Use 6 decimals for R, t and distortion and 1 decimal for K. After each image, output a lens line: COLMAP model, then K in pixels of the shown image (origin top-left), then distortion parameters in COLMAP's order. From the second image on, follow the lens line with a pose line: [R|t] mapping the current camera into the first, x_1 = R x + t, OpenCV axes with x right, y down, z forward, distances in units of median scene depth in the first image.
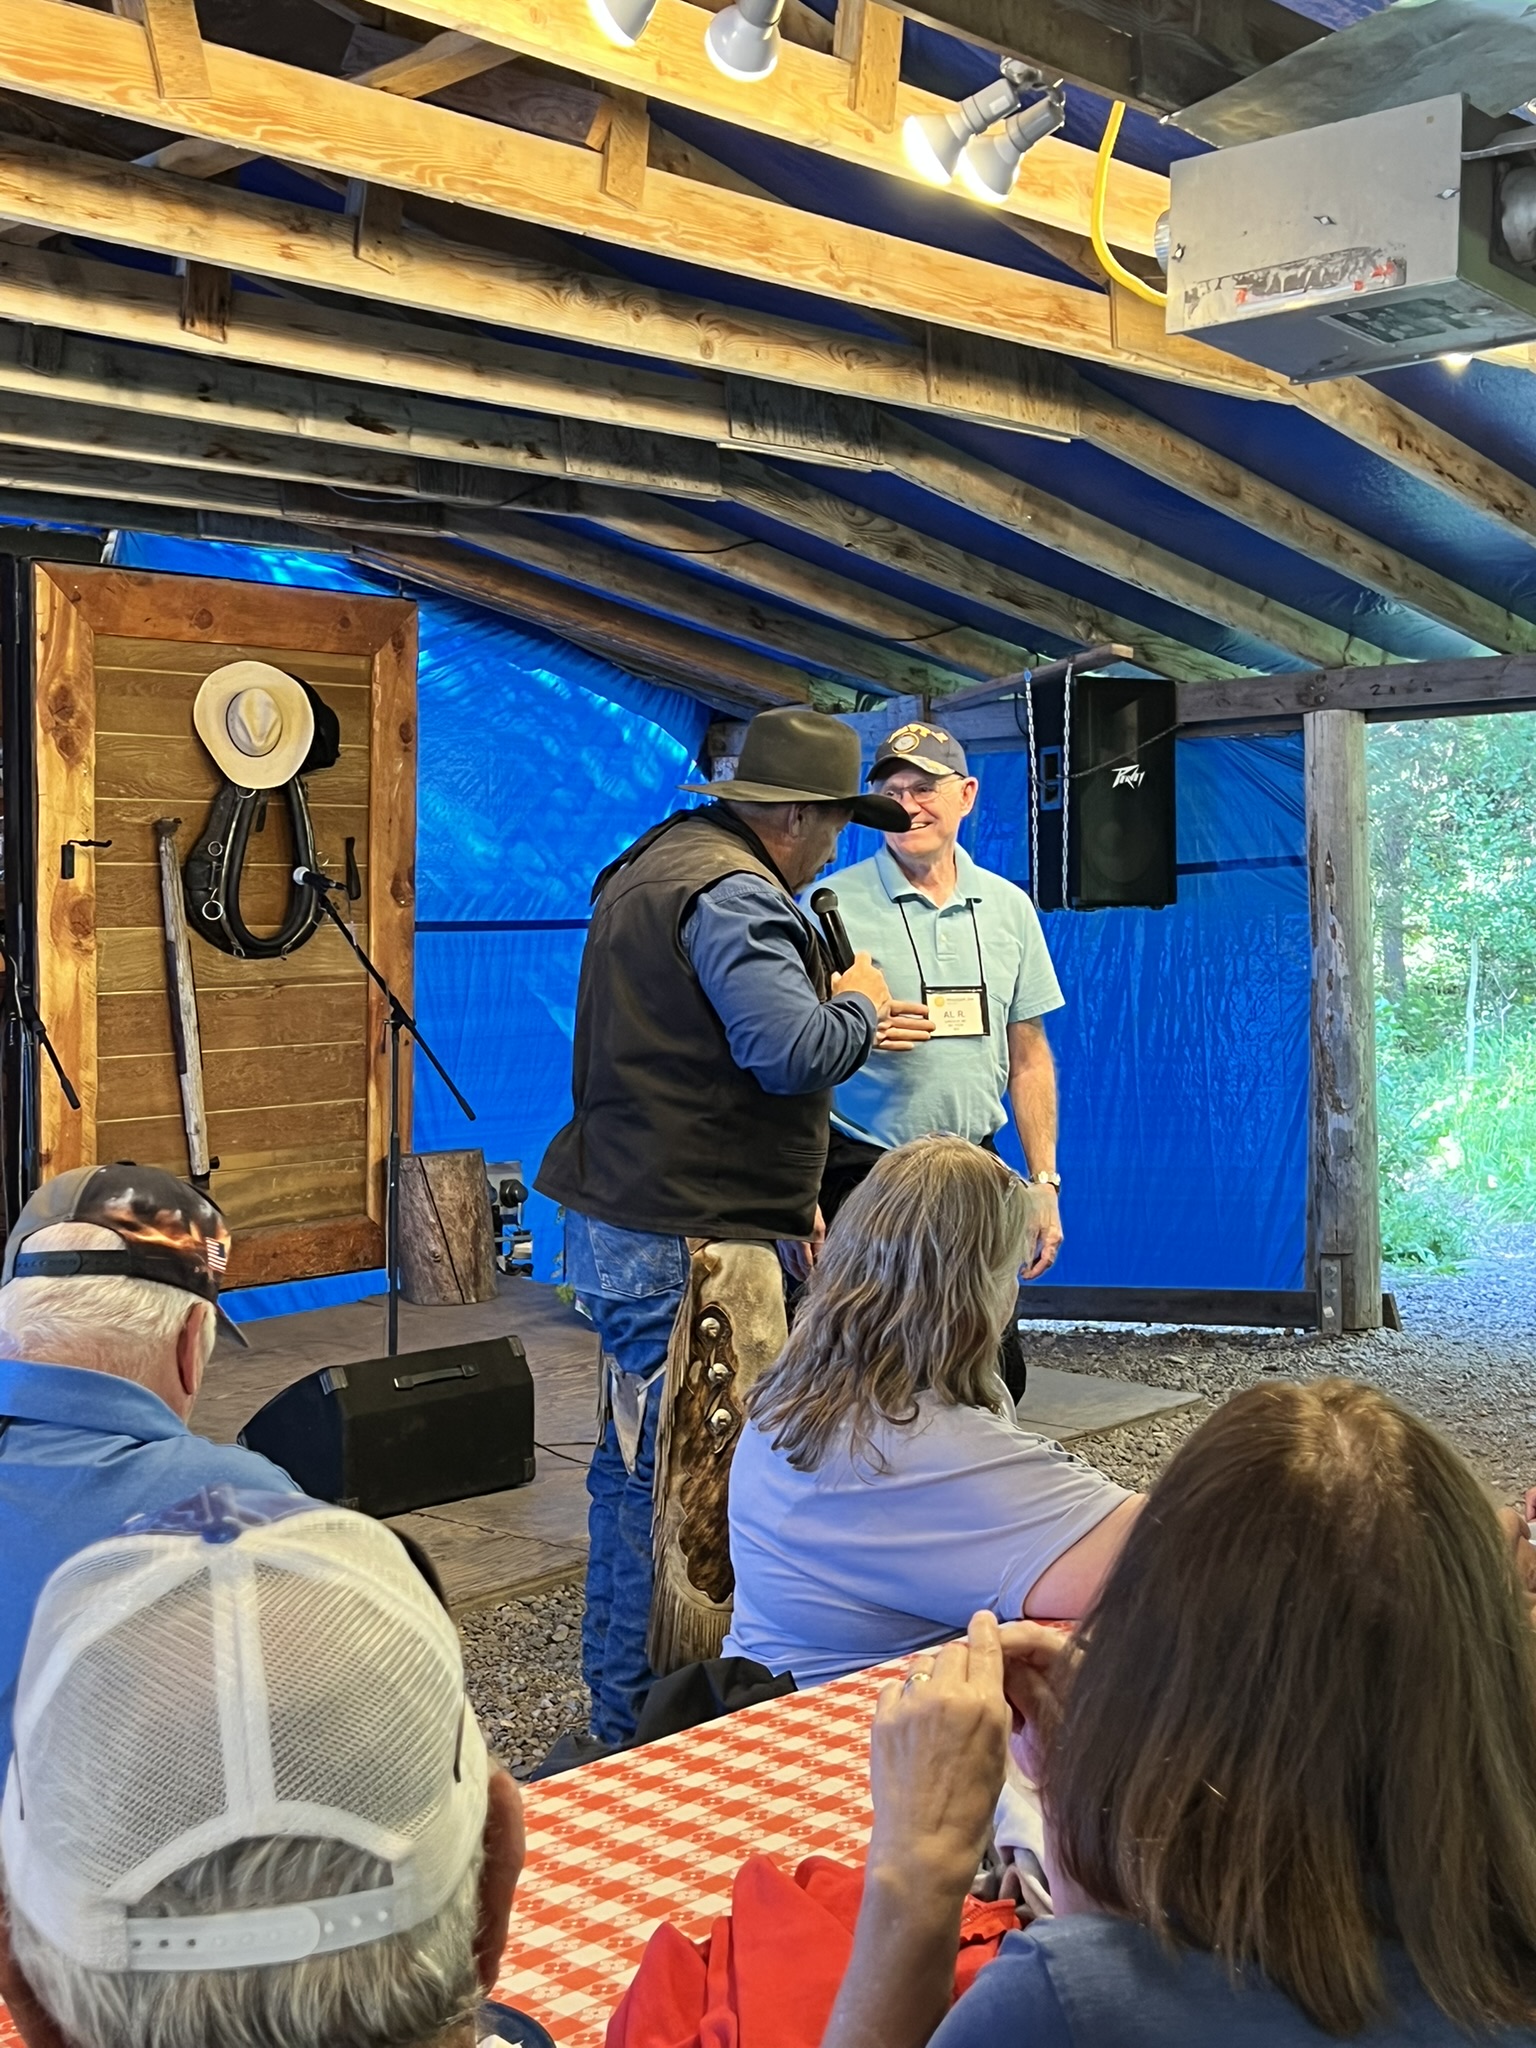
lens RADIAL K [[2561.0, 0, 763.6], [0, 2561.0, 1035.6], [0, 0, 1]] dist [0.163226, -0.458267]
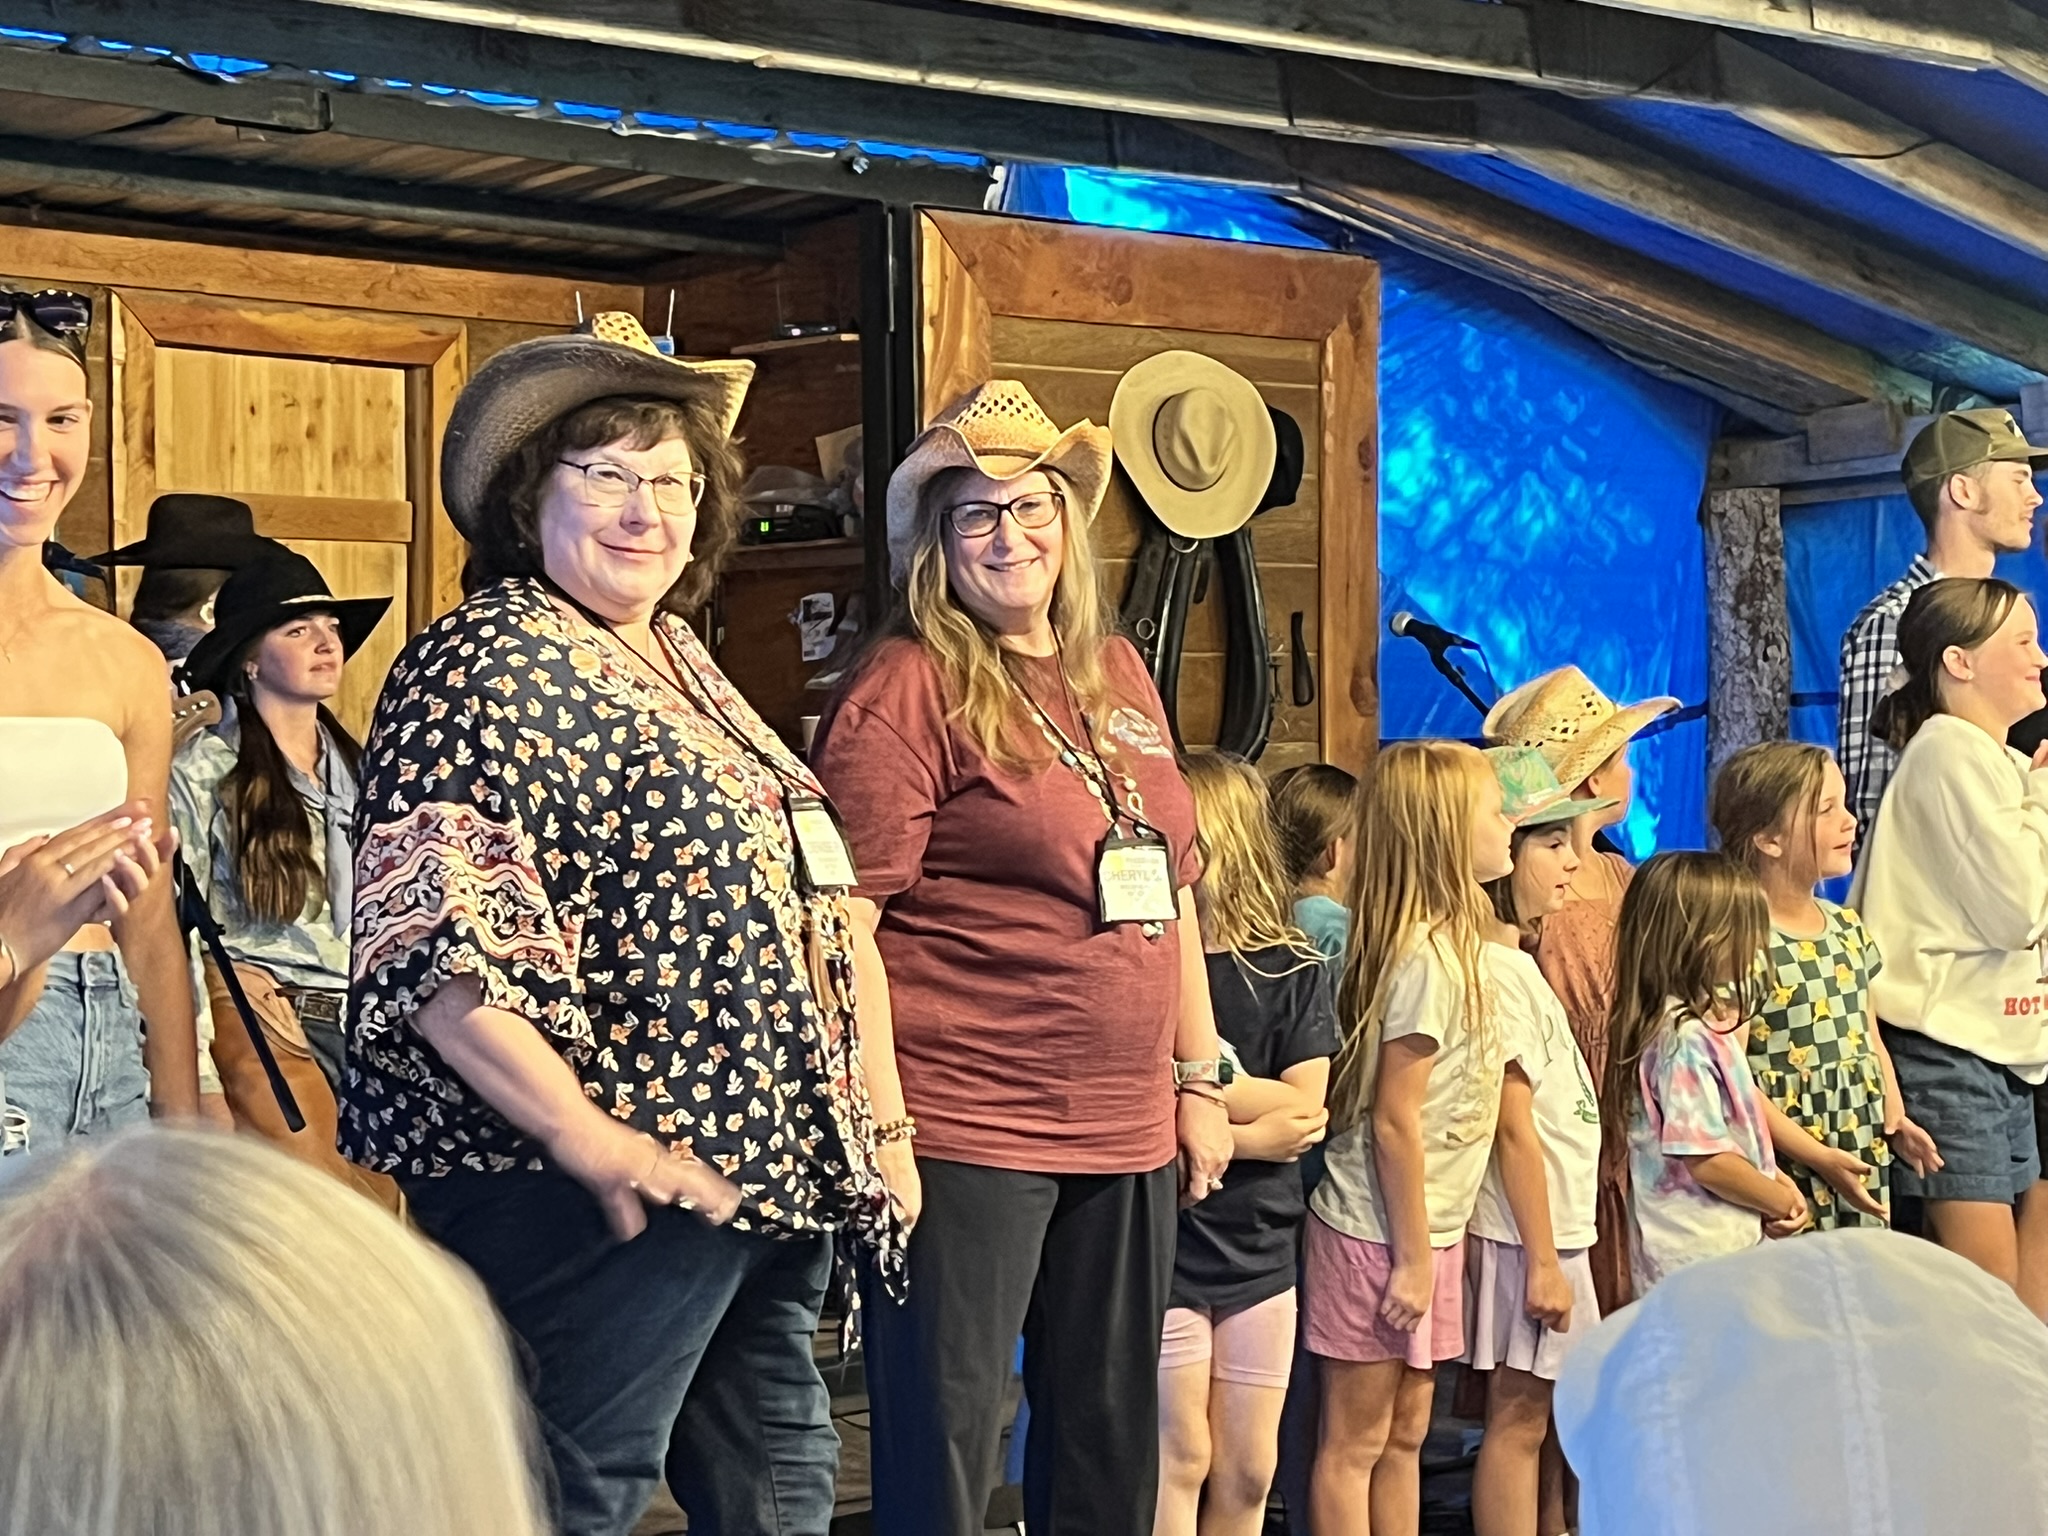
lens RADIAL K [[4097.2, 0, 1024.0], [0, 4097.2, 768.0], [0, 0, 1]] dist [0.307312, -1.134538]
pose [[0.999460, -0.031754, -0.008429, -0.248347], [0.031127, 0.997316, -0.066272, 0.034771], [0.010510, 0.065974, 0.997766, -0.063836]]
